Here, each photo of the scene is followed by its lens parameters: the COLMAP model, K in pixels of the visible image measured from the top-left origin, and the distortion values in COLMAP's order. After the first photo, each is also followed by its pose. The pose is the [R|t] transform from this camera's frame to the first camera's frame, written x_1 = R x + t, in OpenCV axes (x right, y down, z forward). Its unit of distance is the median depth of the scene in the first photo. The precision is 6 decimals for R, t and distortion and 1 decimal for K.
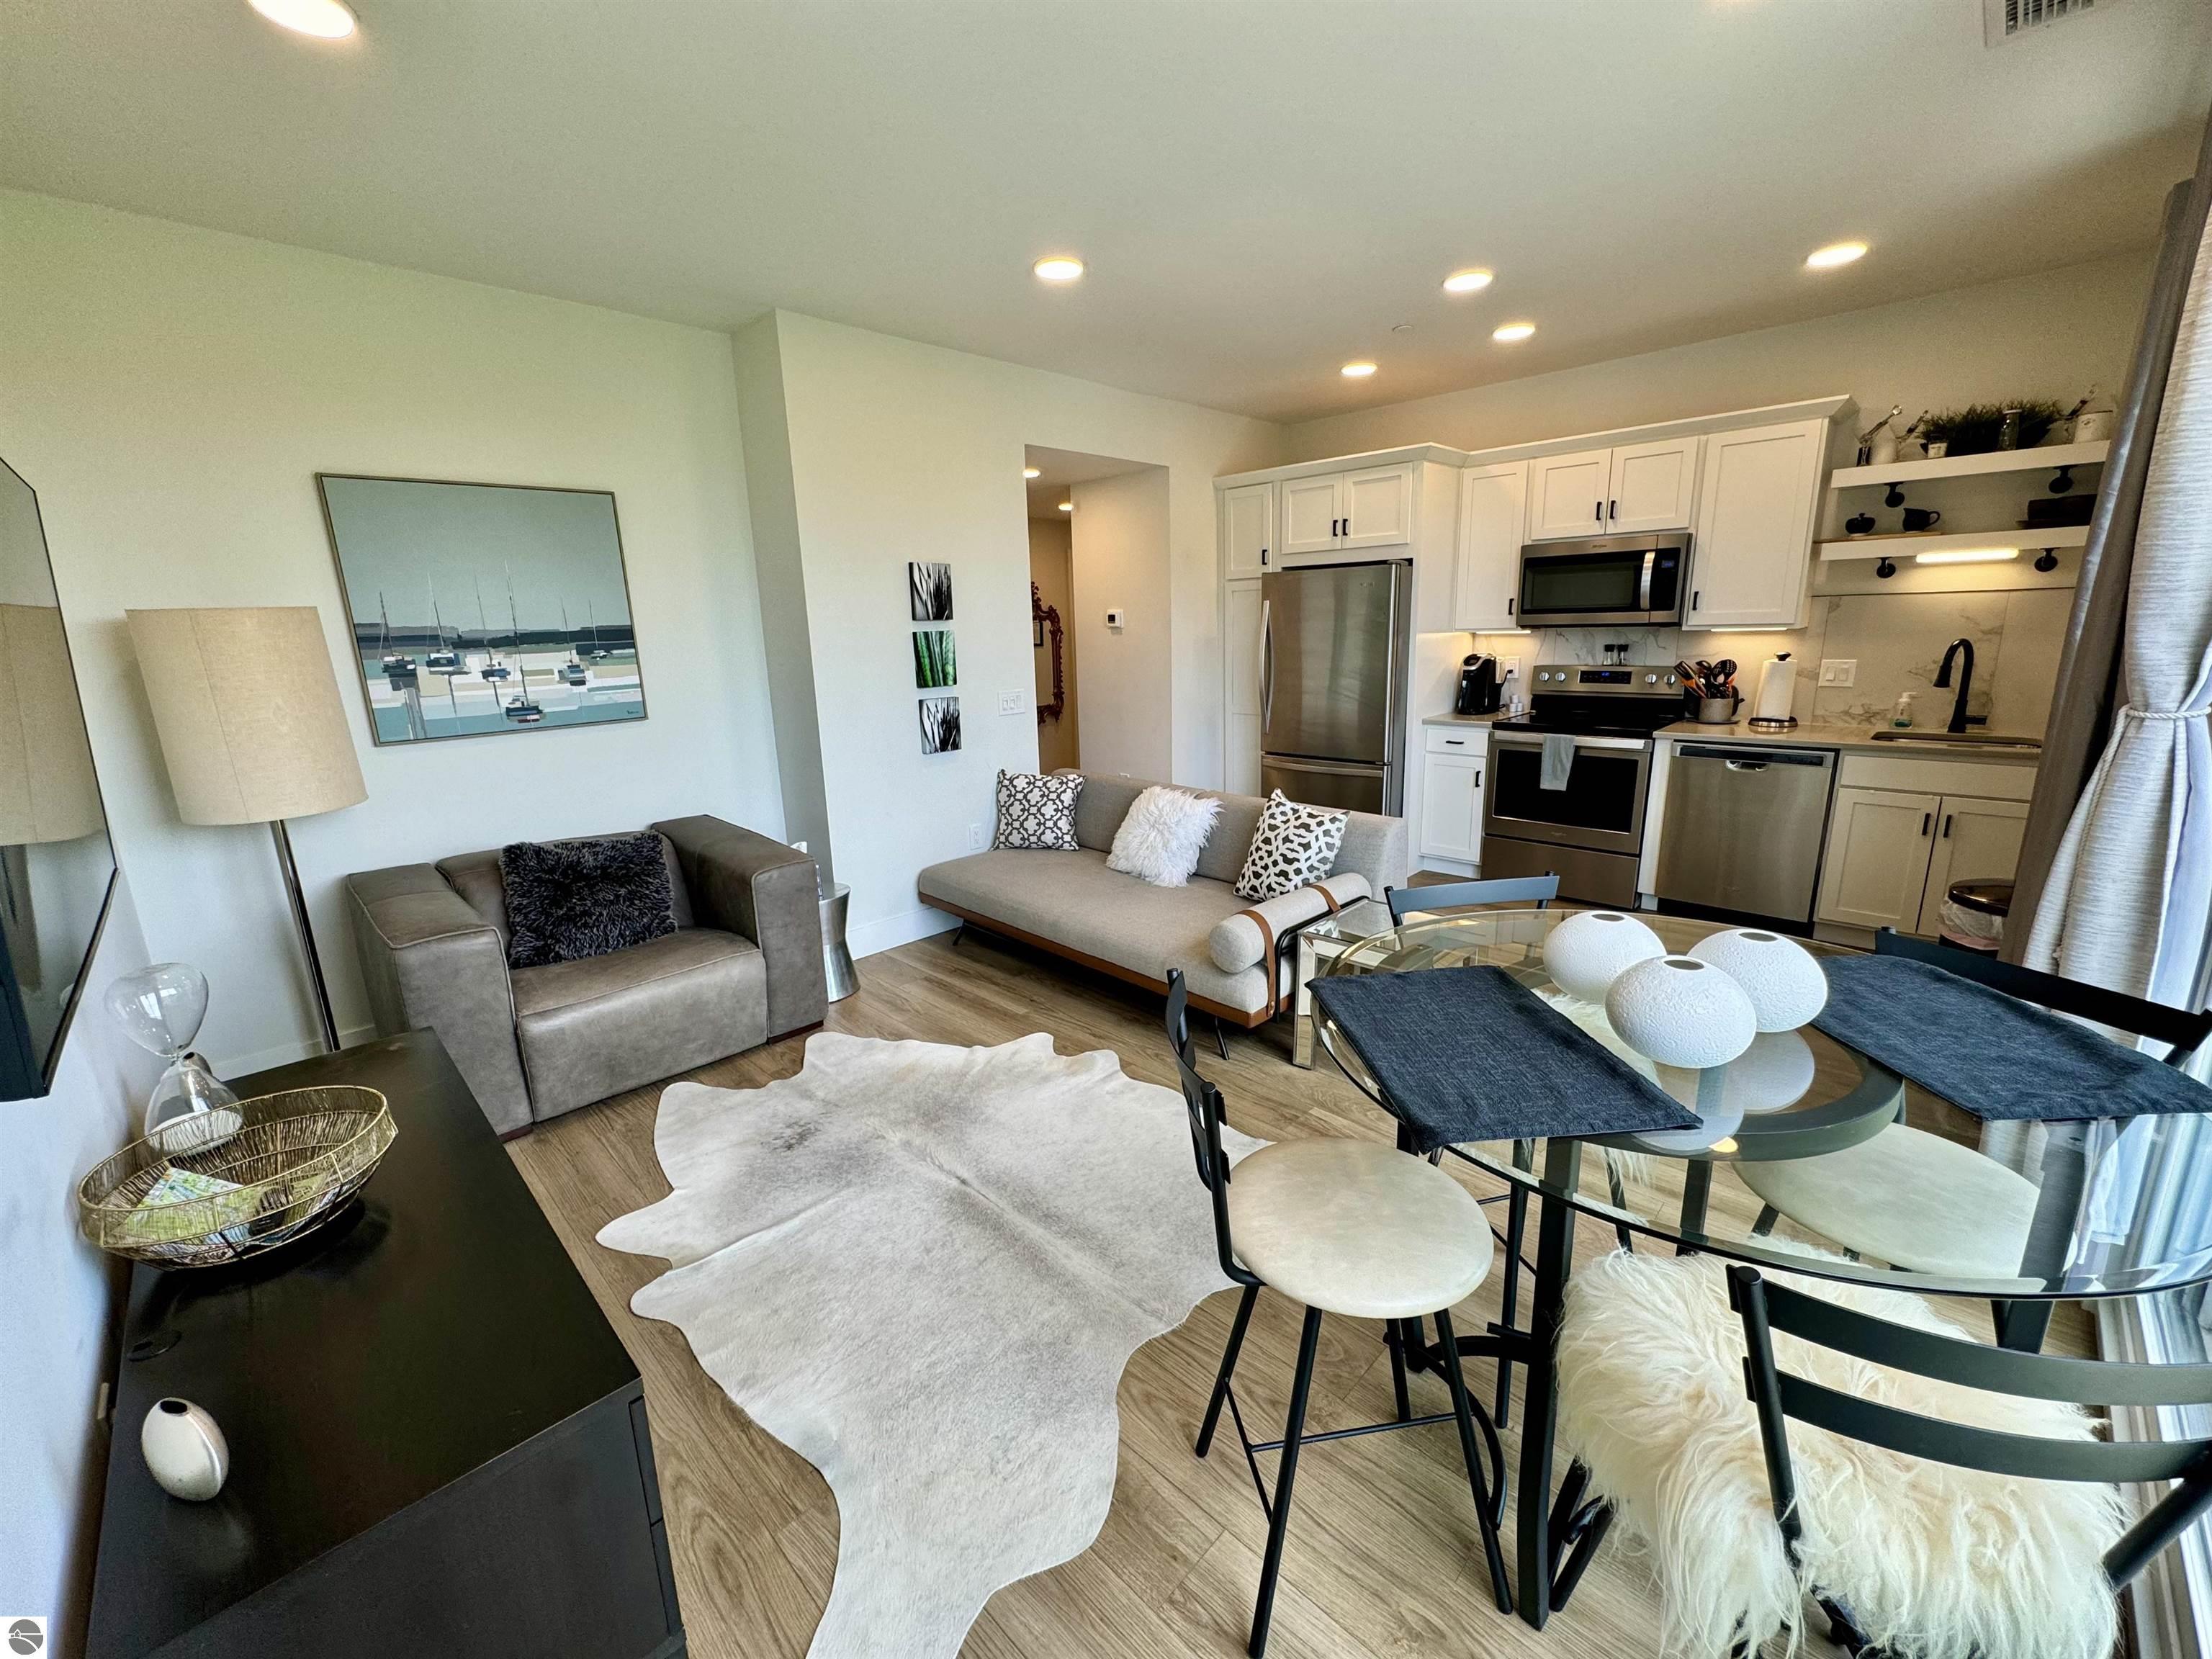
lens RADIAL K [[885.9, 0, 1103.0], [0, 885.9, 822.7], [0, 0, 1]] dist [-0.002422, 0.000391]
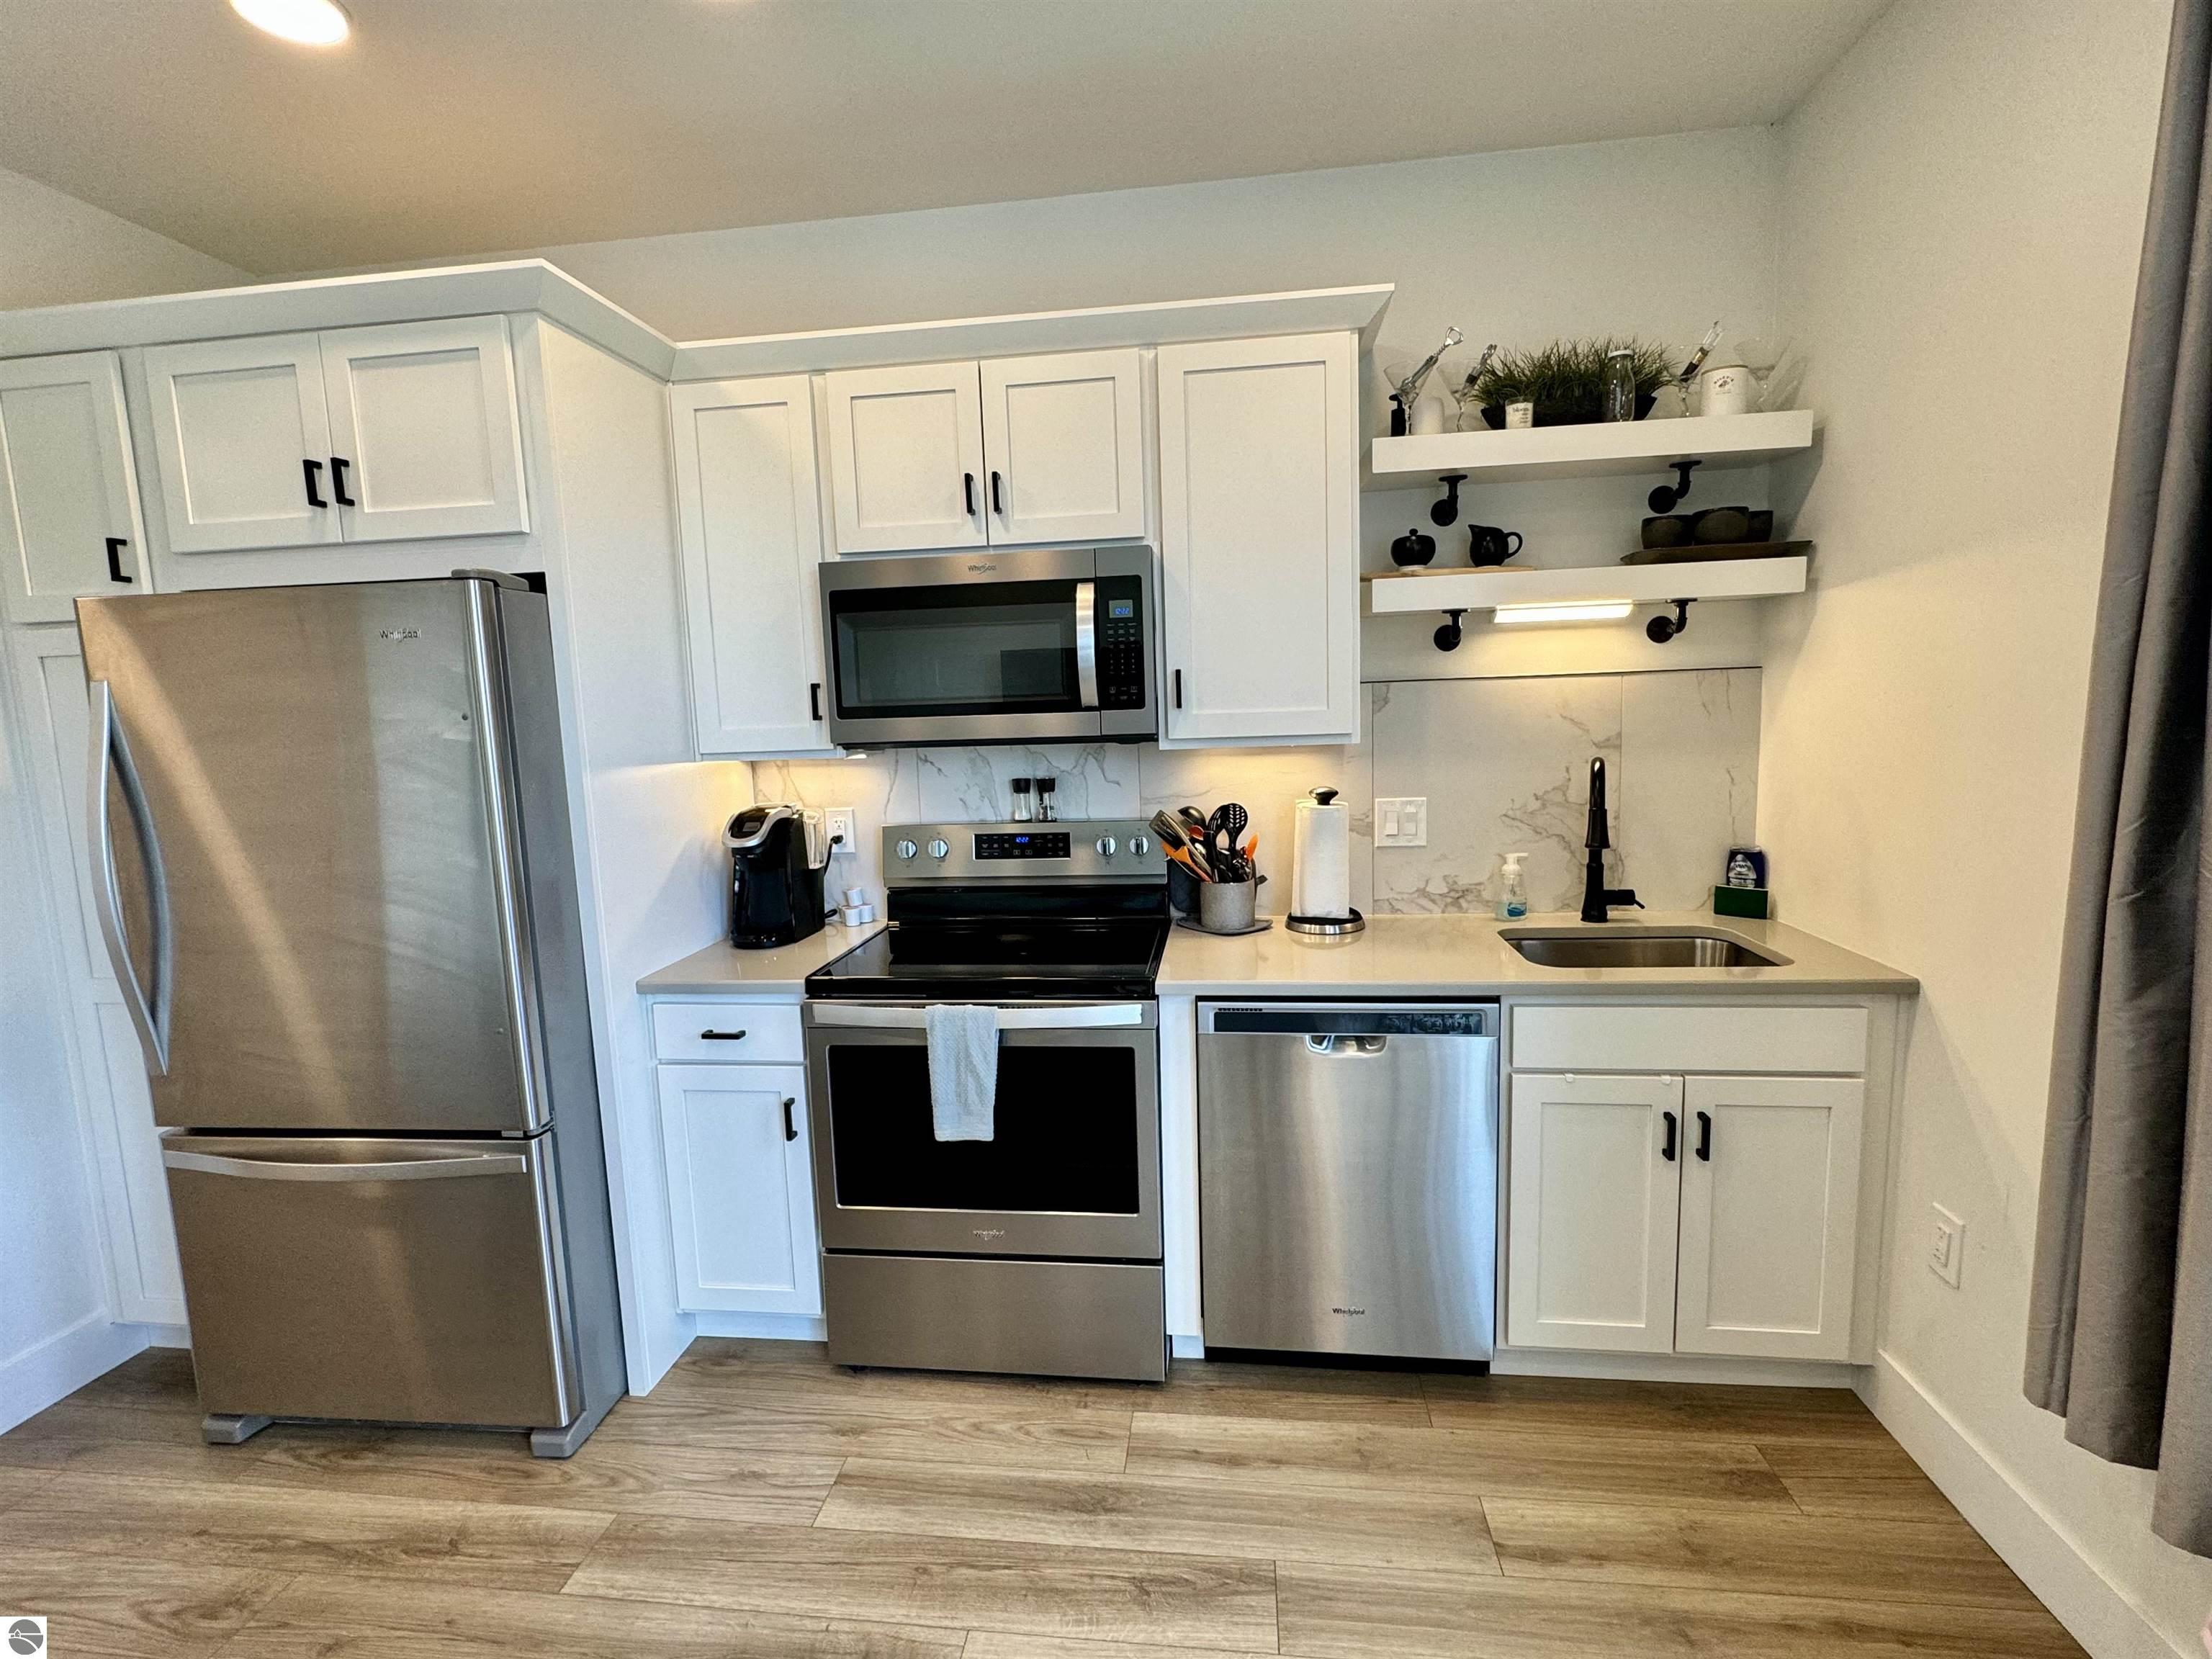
lens RADIAL K [[1040.7, 0, 1105.1], [0, 1040.7, 829.0], [0, 0, 1]] dist [0.001280, 0.000088]
pose [[0.791979, -0.068897, 0.606648, 0.298568], [0.146109, 0.986129, -0.078751, -0.139994], [-0.592808, 0.151006, 0.791060, 0.600462]]
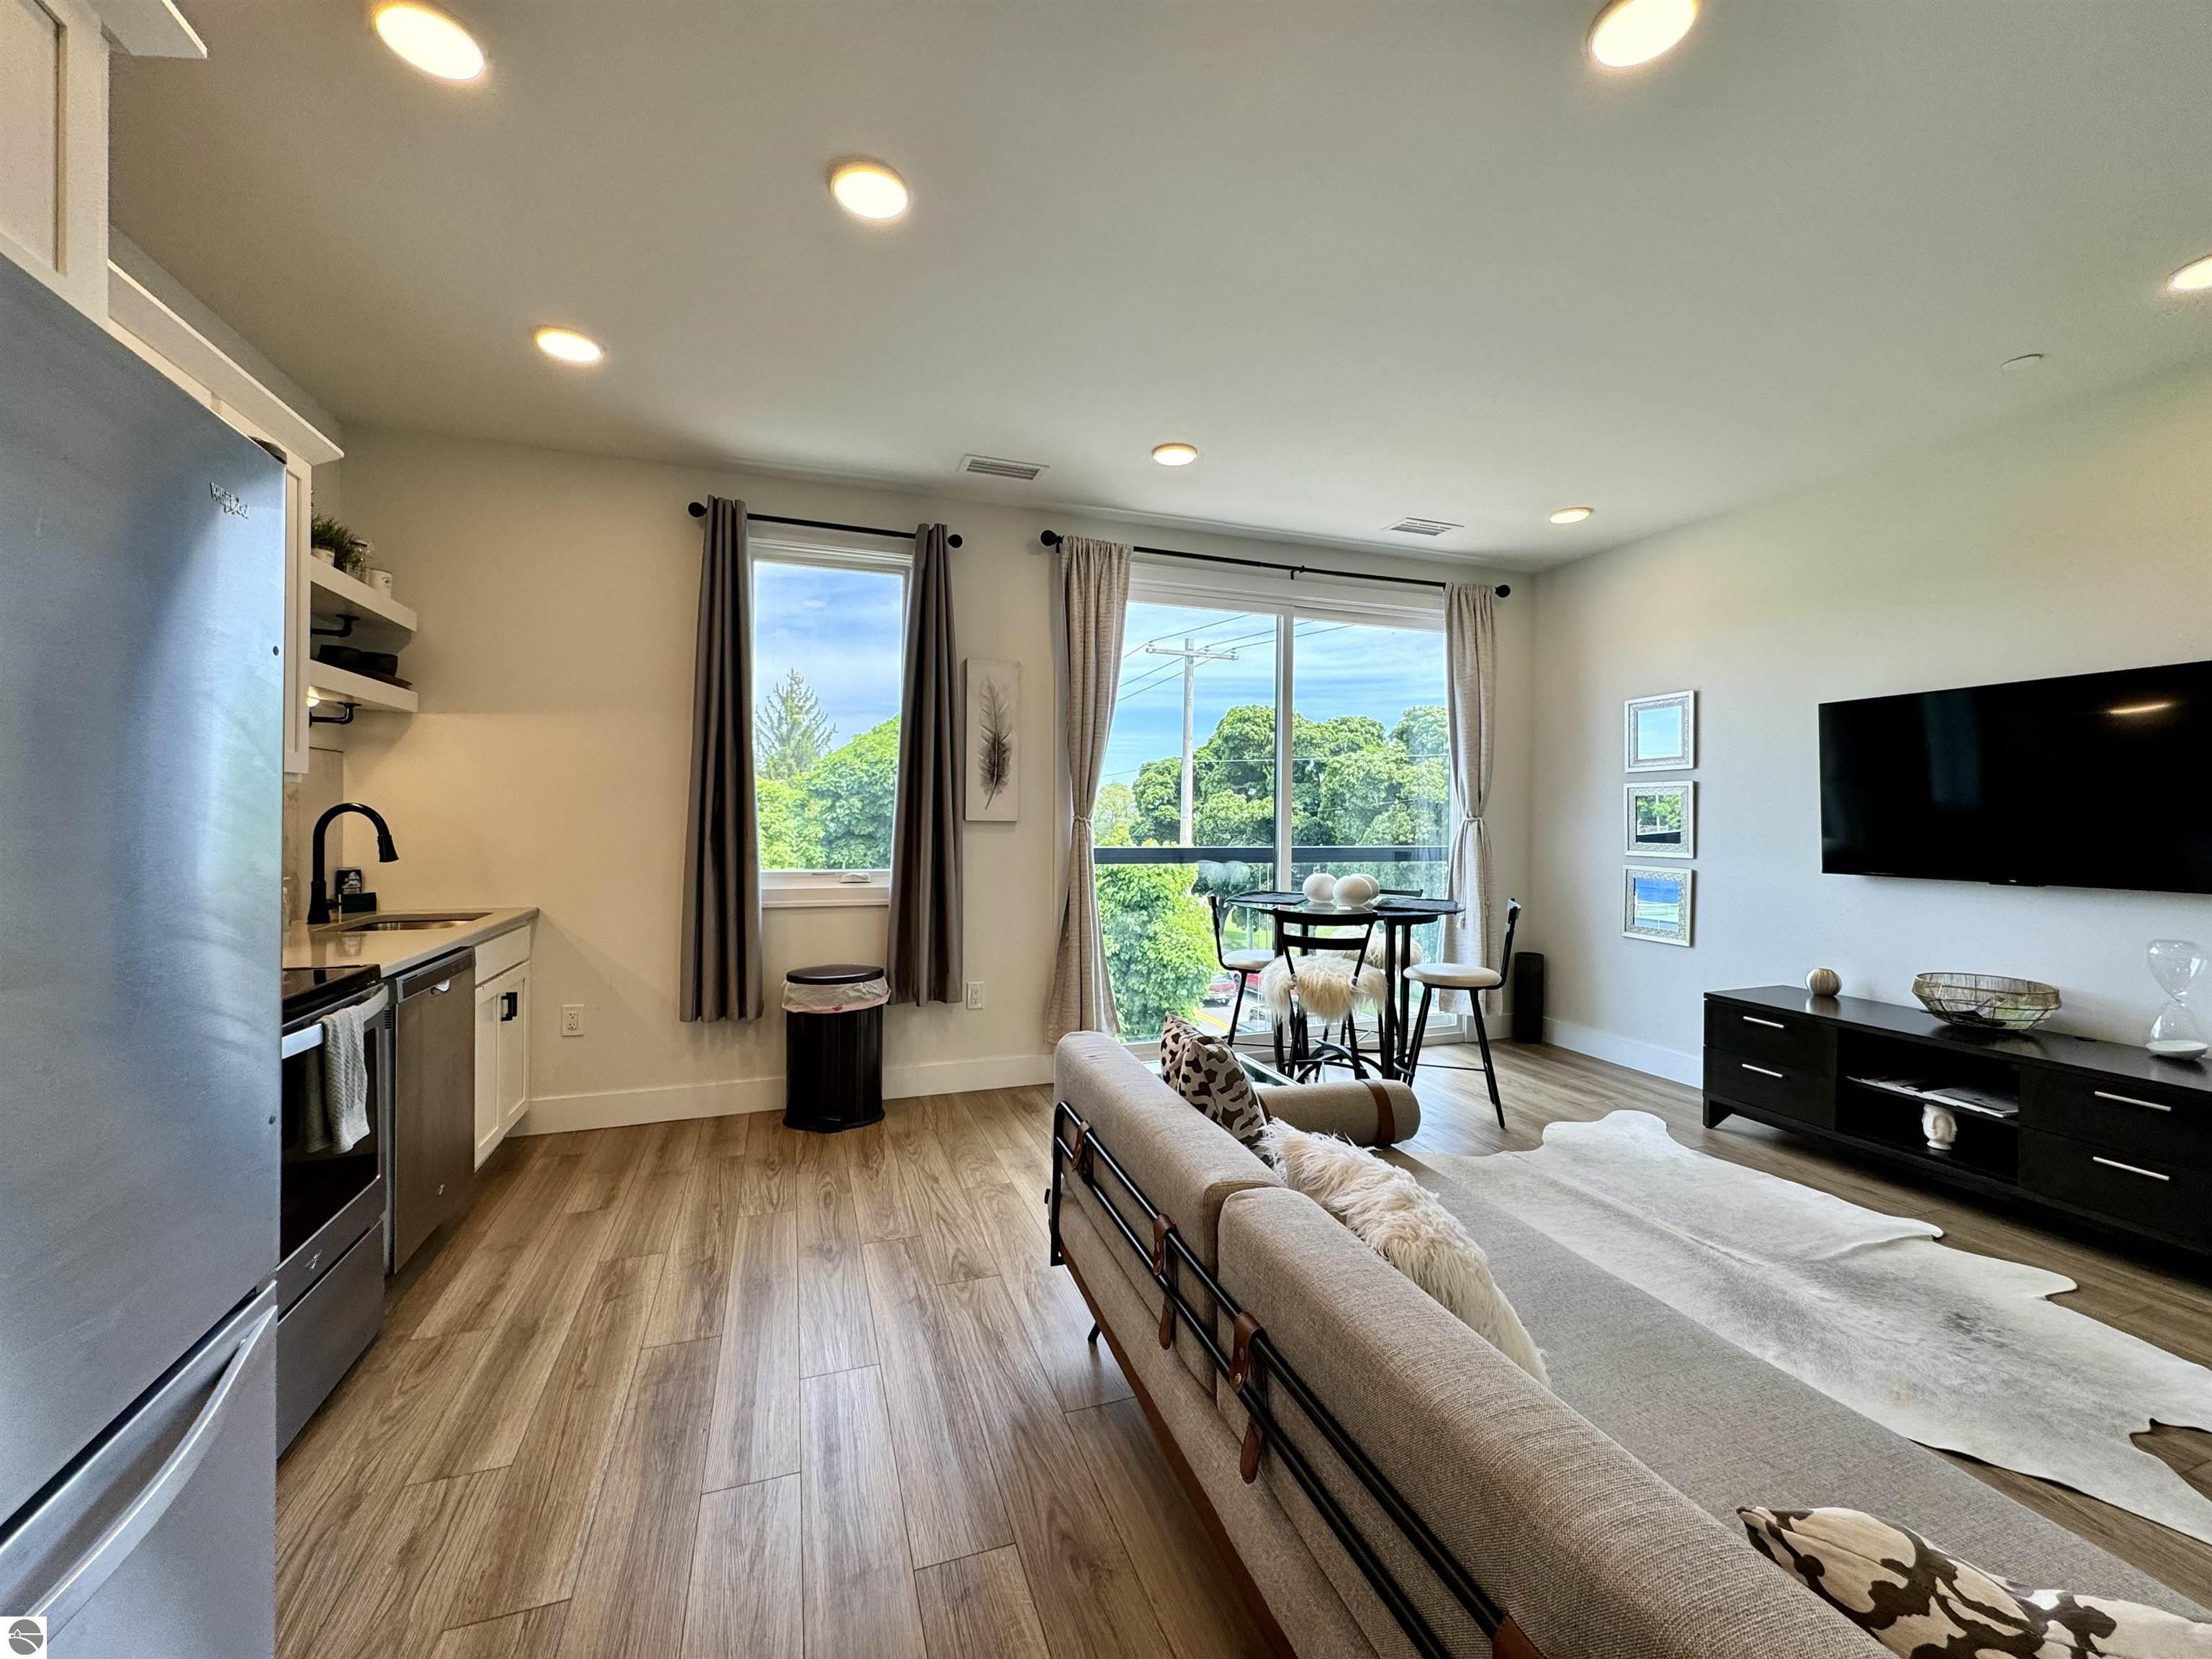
lens RADIAL K [[885.9, 0, 1104.5], [0, 885.9, 830.8], [0, 0, 1]] dist [-0.002422, 0.000391]
pose [[-0.903420, 0.017679, 0.428392, 0.015575], [0.114850, 0.972615, 0.202064, -0.236771], [-0.413088, 0.231750, -0.880710, 1.265534]]
